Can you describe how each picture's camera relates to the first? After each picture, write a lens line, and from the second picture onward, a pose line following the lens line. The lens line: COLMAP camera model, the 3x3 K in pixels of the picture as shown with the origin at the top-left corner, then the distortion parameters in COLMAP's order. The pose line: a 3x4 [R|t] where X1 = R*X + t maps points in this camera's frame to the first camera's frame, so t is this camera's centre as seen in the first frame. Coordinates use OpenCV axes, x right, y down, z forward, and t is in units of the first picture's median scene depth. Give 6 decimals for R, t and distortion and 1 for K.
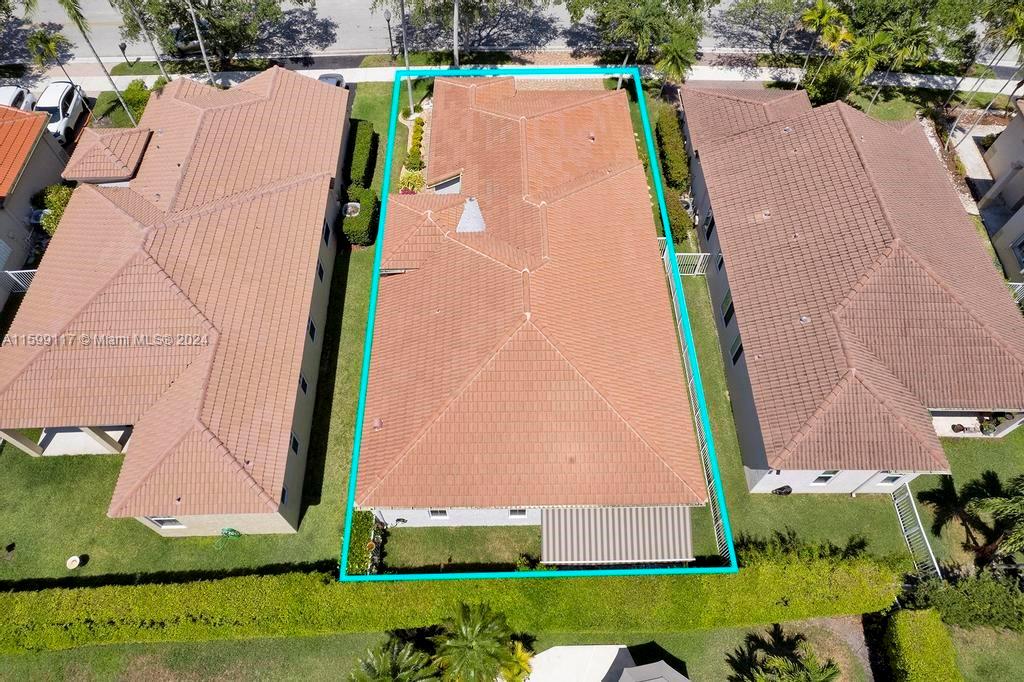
lens RADIAL K [[671.4, 0, 512.4], [0, 671.4, 346.4], [0, 0, 1]] dist [-0.030976, 0.015937]
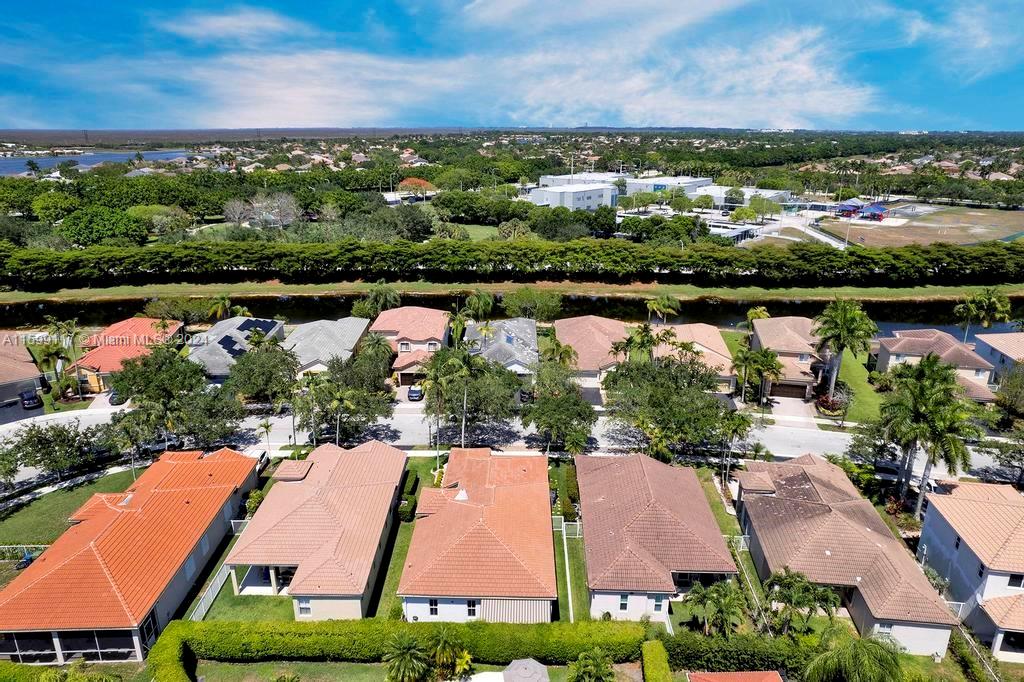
lens RADIAL K [[671.4, 0, 514.2], [0, 671.4, 341.0], [0, 0, 1]] dist [-0.030976, 0.015937]
pose [[0.999464, 0.007753, -0.031810, 0.127726], [-0.025749, 0.786207, -0.617427, 0.550903], [0.020222, 0.617915, 0.785985, -0.734108]]
